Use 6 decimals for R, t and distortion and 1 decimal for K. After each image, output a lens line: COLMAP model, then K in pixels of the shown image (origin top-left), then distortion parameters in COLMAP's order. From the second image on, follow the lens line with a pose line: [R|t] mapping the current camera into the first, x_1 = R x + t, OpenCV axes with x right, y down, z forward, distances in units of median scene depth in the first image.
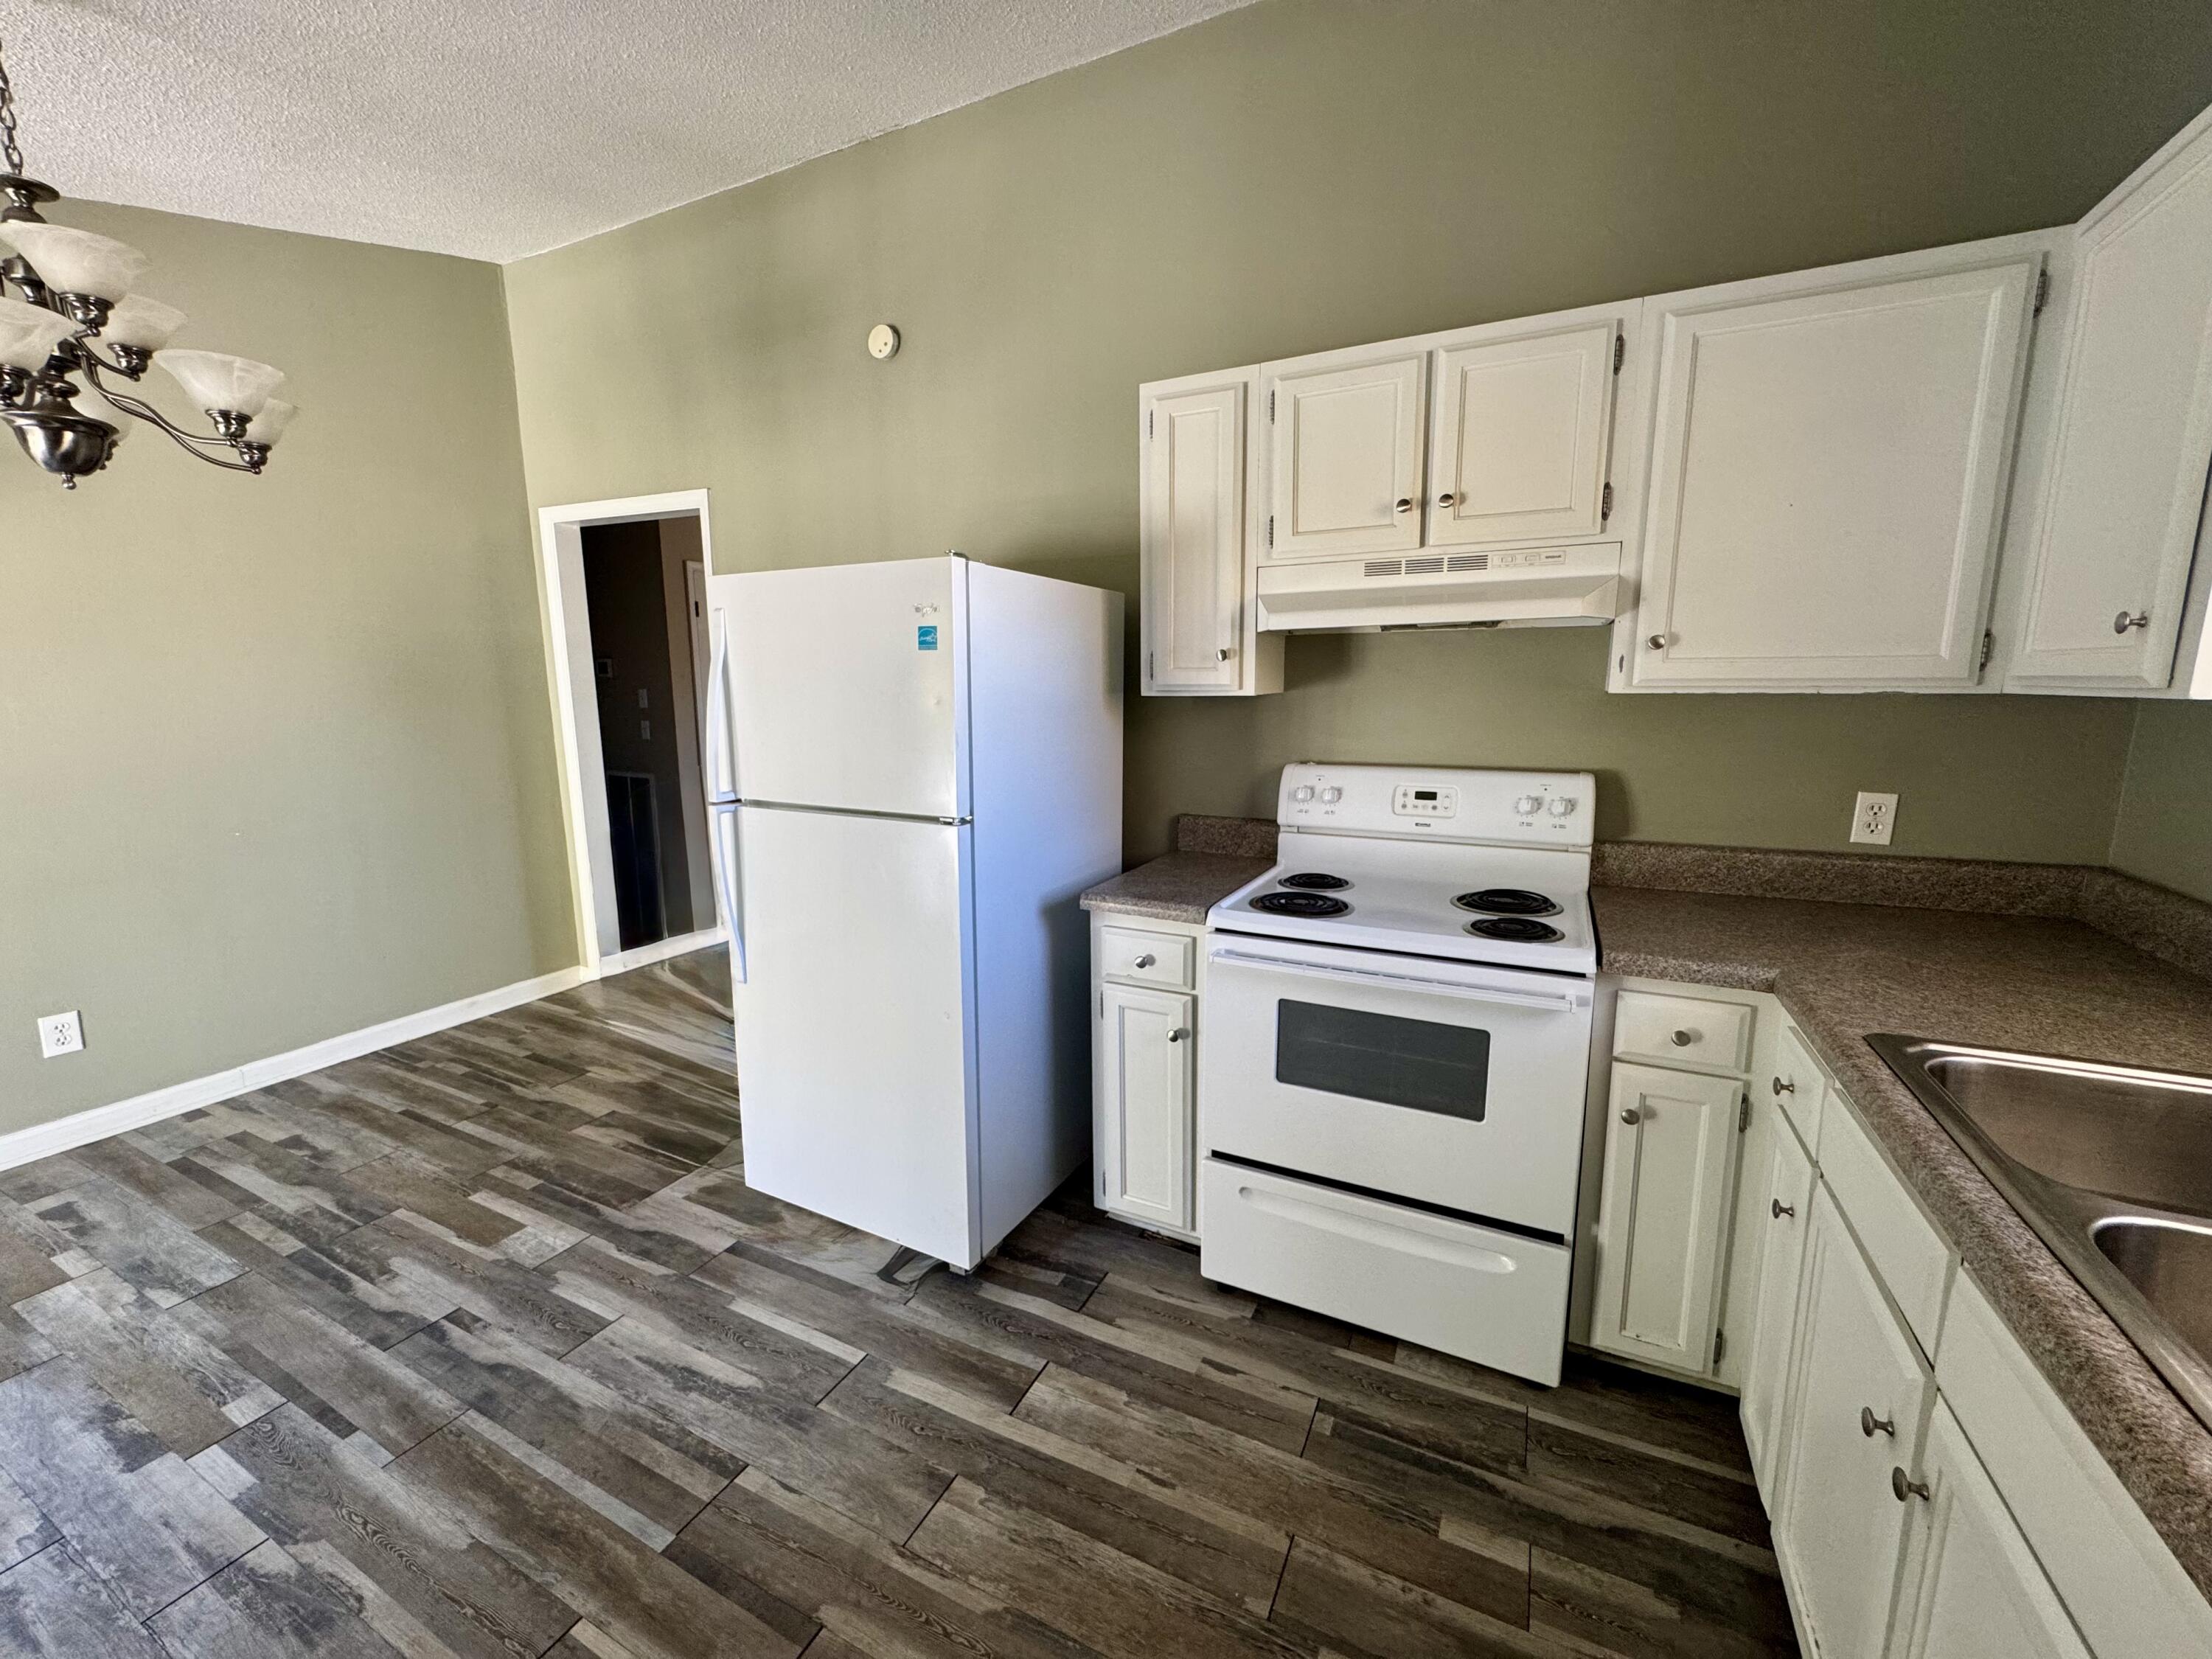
lens RADIAL K [[884.6, 0, 1108.8], [0, 884.6, 823.8], [0, 0, 1]] dist [-0.002565, 0.000437]
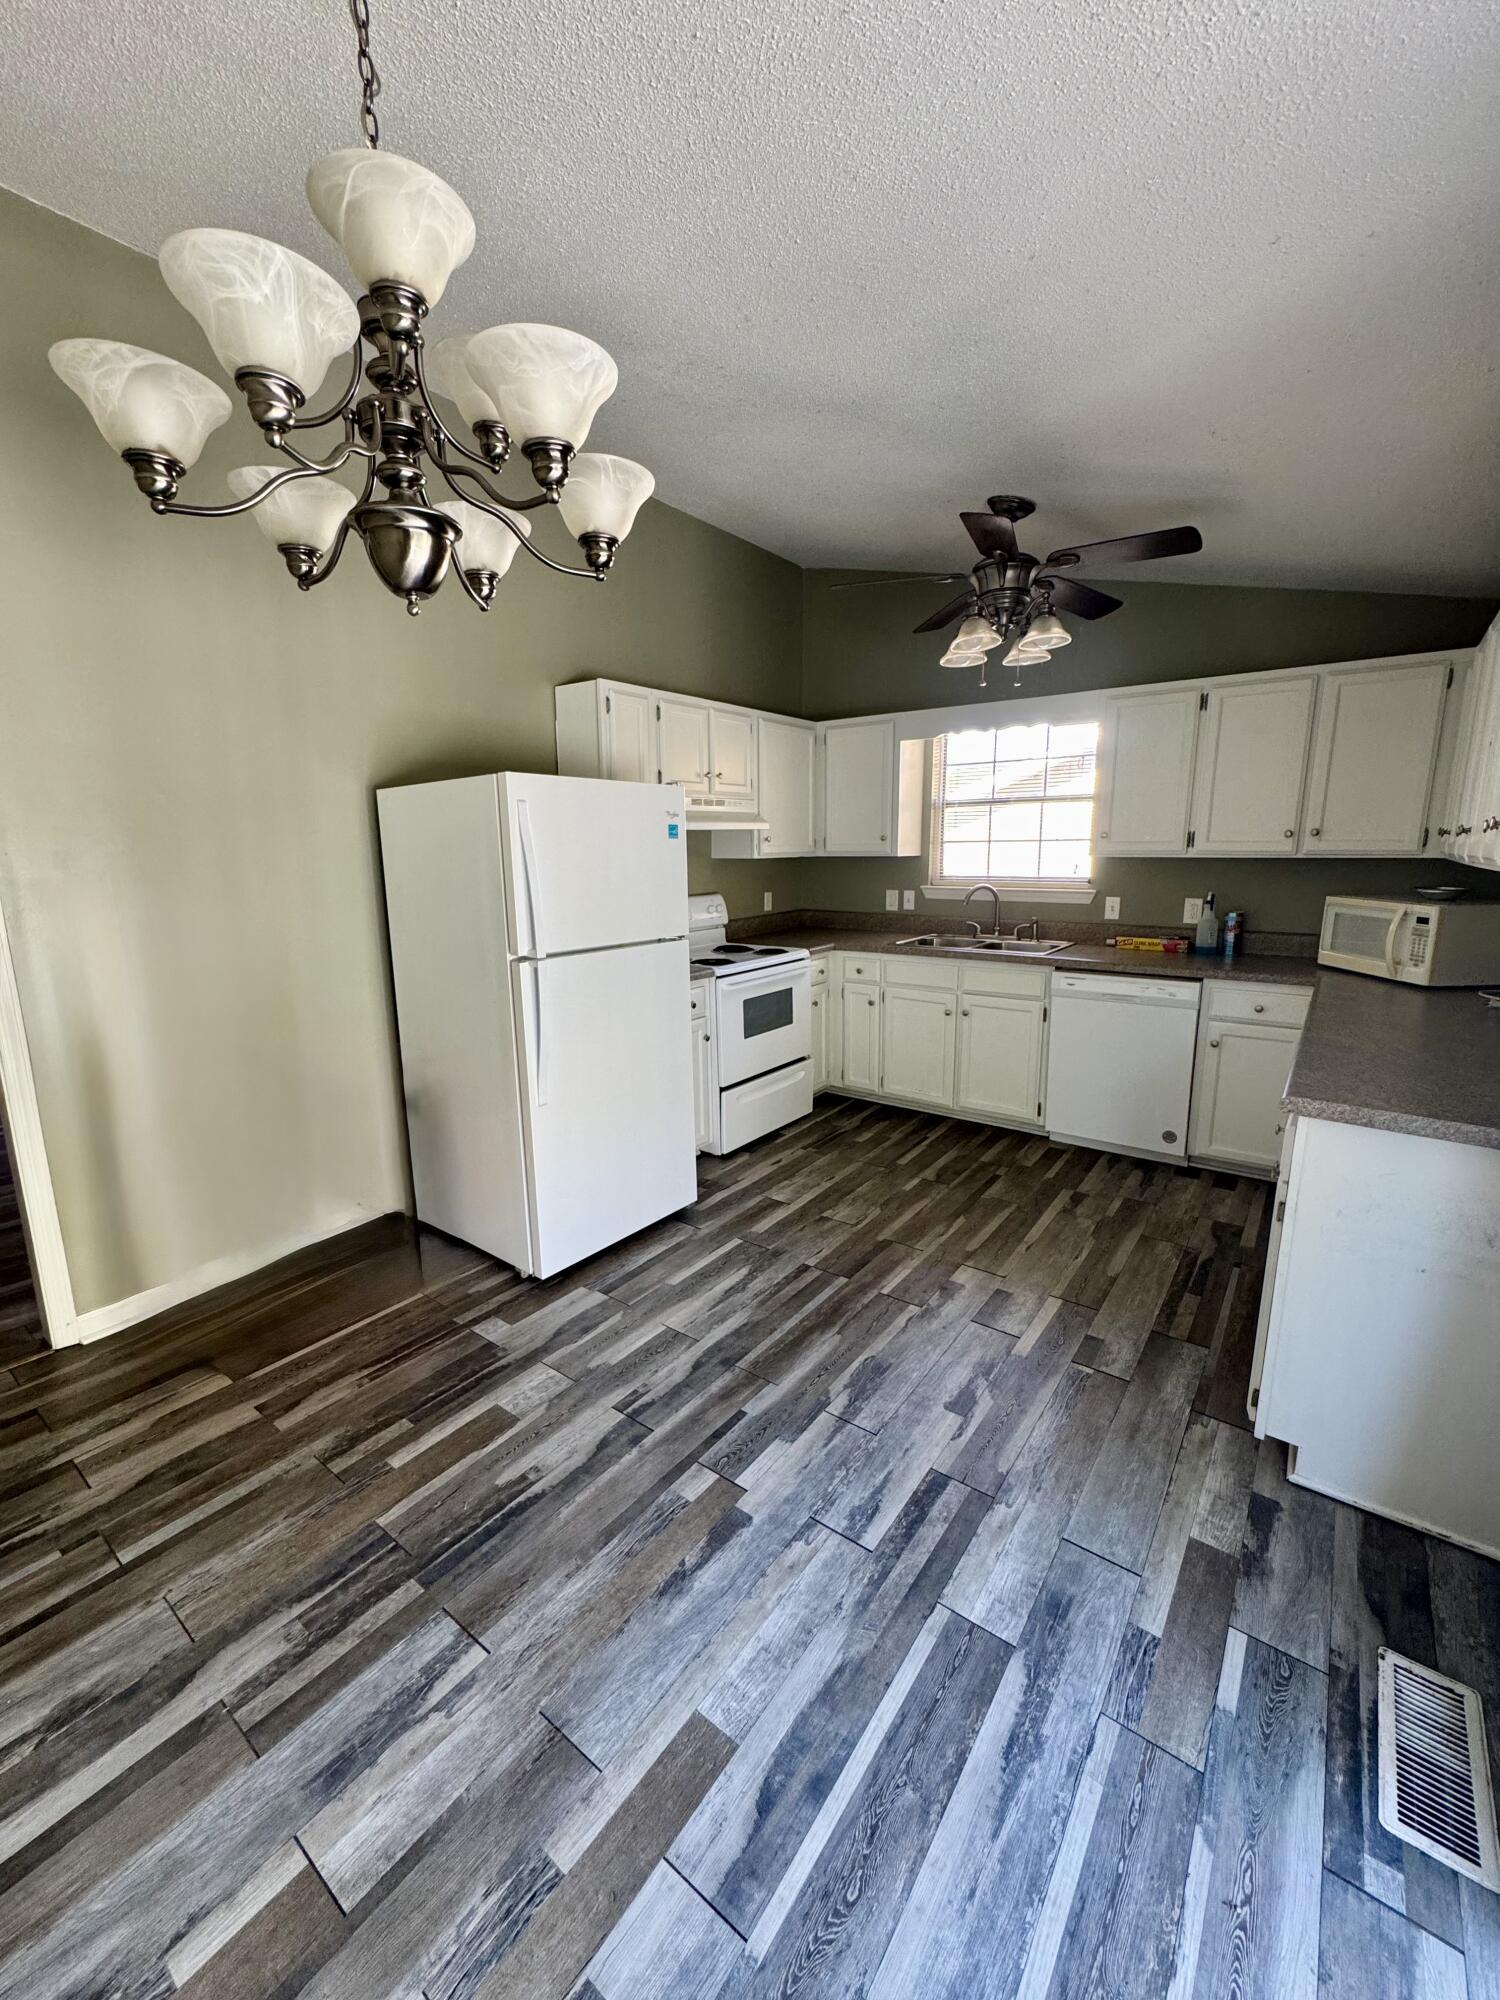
lens RADIAL K [[799.8, 0, 749.1], [0, 799.8, 1000.1], [0, 0, 1]] dist [-0.002565, 0.000437]
pose [[0.183064, -0.184122, 0.965705, -1.667972], [0.167436, 0.973793, 0.153924, -0.102596], [-0.968738, 0.133516, 0.209095, 0.557324]]
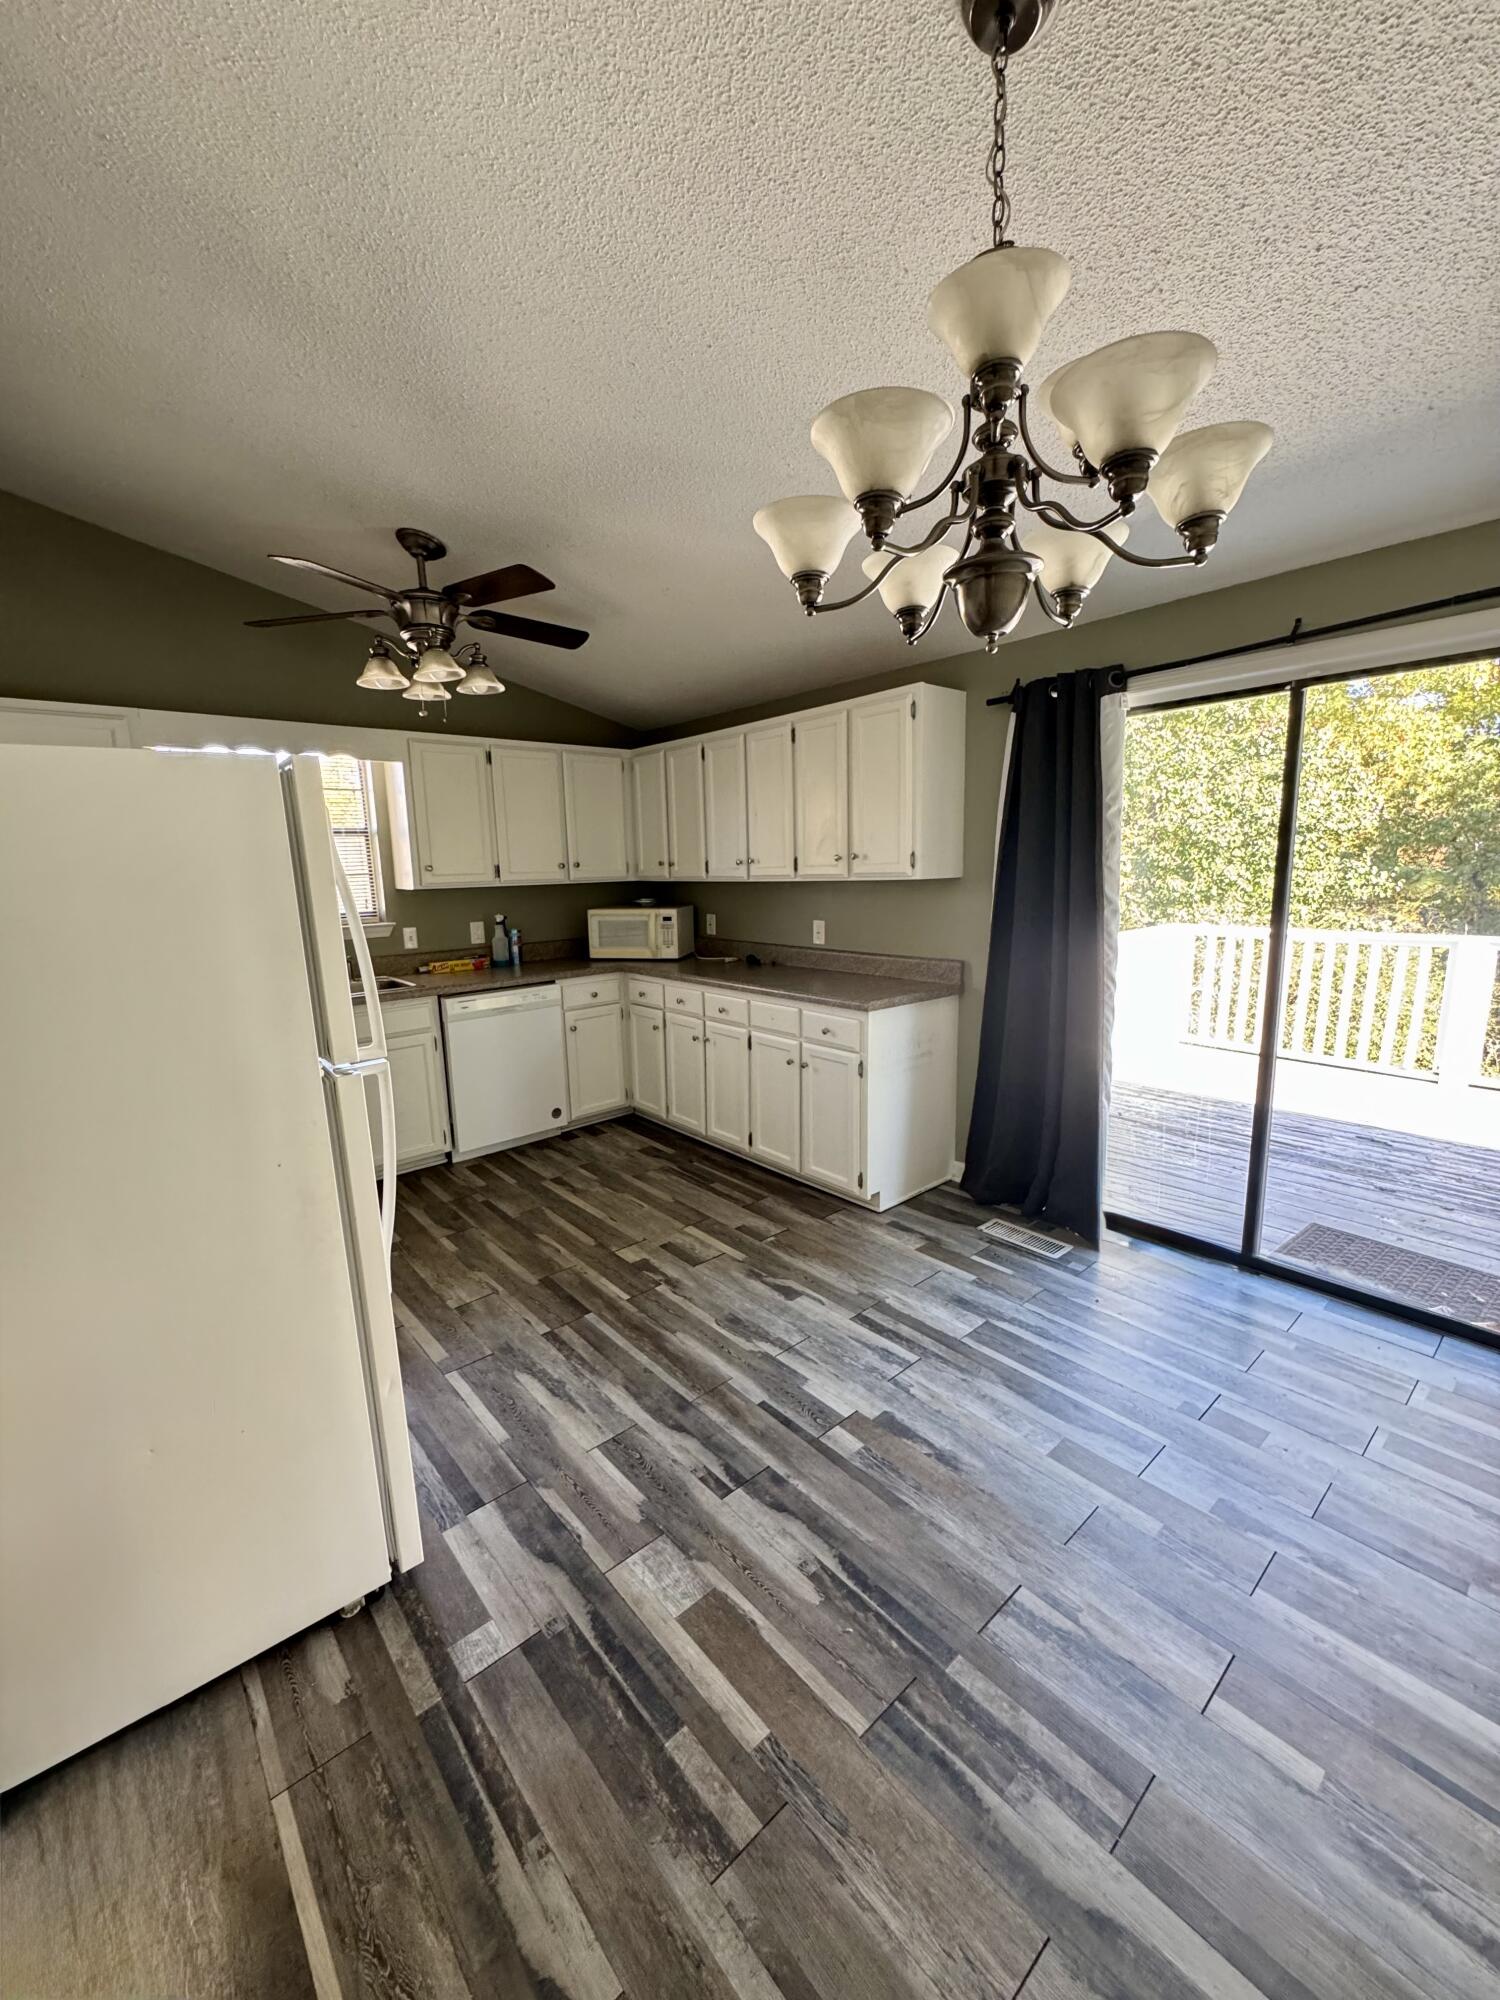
lens RADIAL K [[799.8, 0, 757.0], [0, 799.8, 1000.5], [0, 0, 1]] dist [-0.002565, 0.000437]
pose [[-0.923702, -0.036538, 0.381366, -1.143691], [0.091466, 0.945624, 0.312137, -0.292284], [-0.372033, 0.323204, -0.870133, 1.659875]]
